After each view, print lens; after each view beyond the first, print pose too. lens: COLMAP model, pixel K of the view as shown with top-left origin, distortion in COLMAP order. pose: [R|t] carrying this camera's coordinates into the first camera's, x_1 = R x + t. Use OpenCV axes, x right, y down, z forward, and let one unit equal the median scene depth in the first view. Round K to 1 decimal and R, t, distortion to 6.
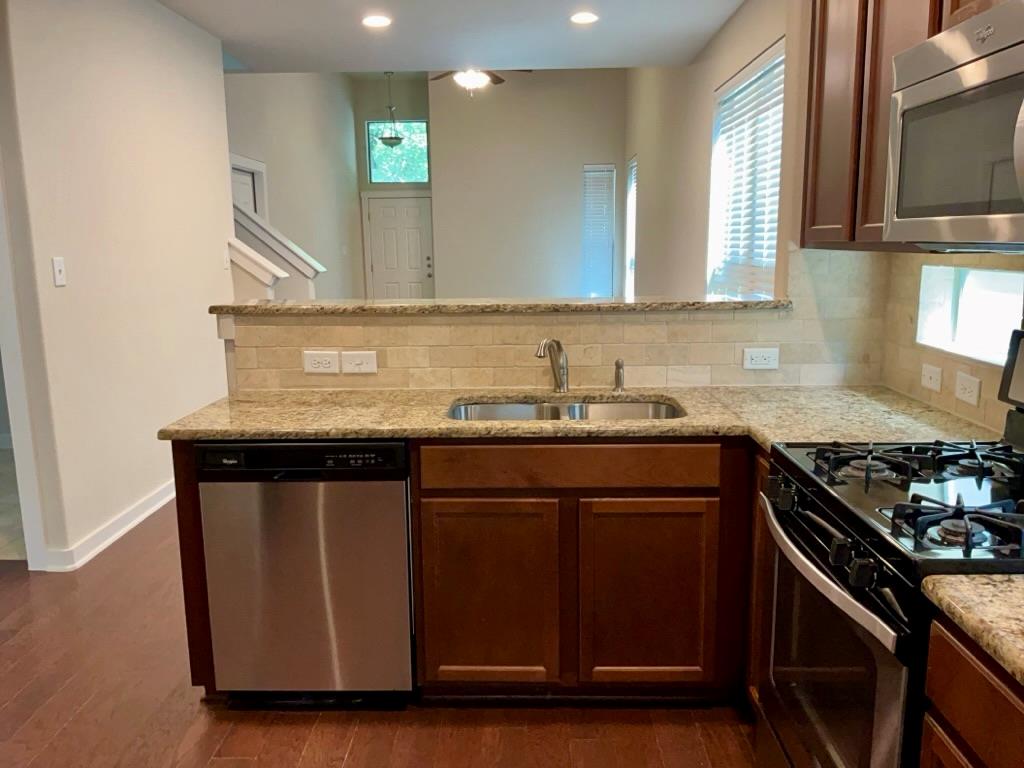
lens RADIAL K [[807.9, 0, 510.9], [0, 807.9, 387.3], [0, 0, 1]] dist [0.013141, -0.030459]
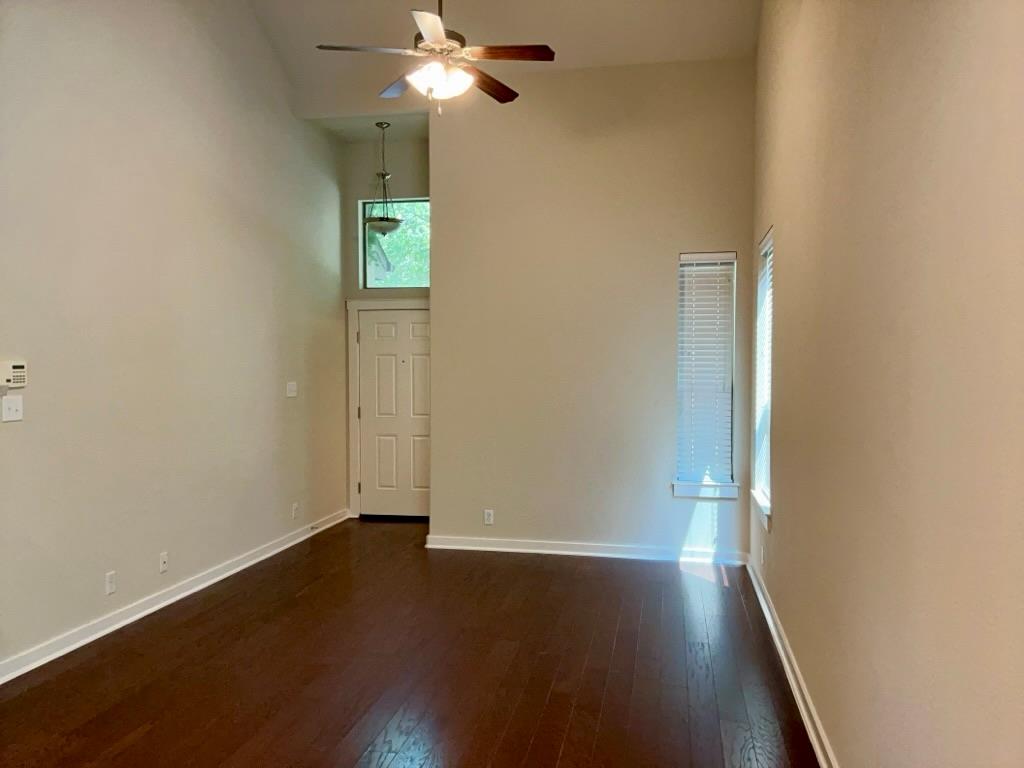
lens RADIAL K [[807.9, 0, 511.3], [0, 807.9, 380.8], [0, 0, 1]] dist [0.013141, -0.030459]
pose [[0.988082, 0.012296, -0.153437, 0.056507], [-0.034407, 0.989226, -0.142297, -0.090573], [0.150034, 0.145880, 0.977859, 0.396463]]
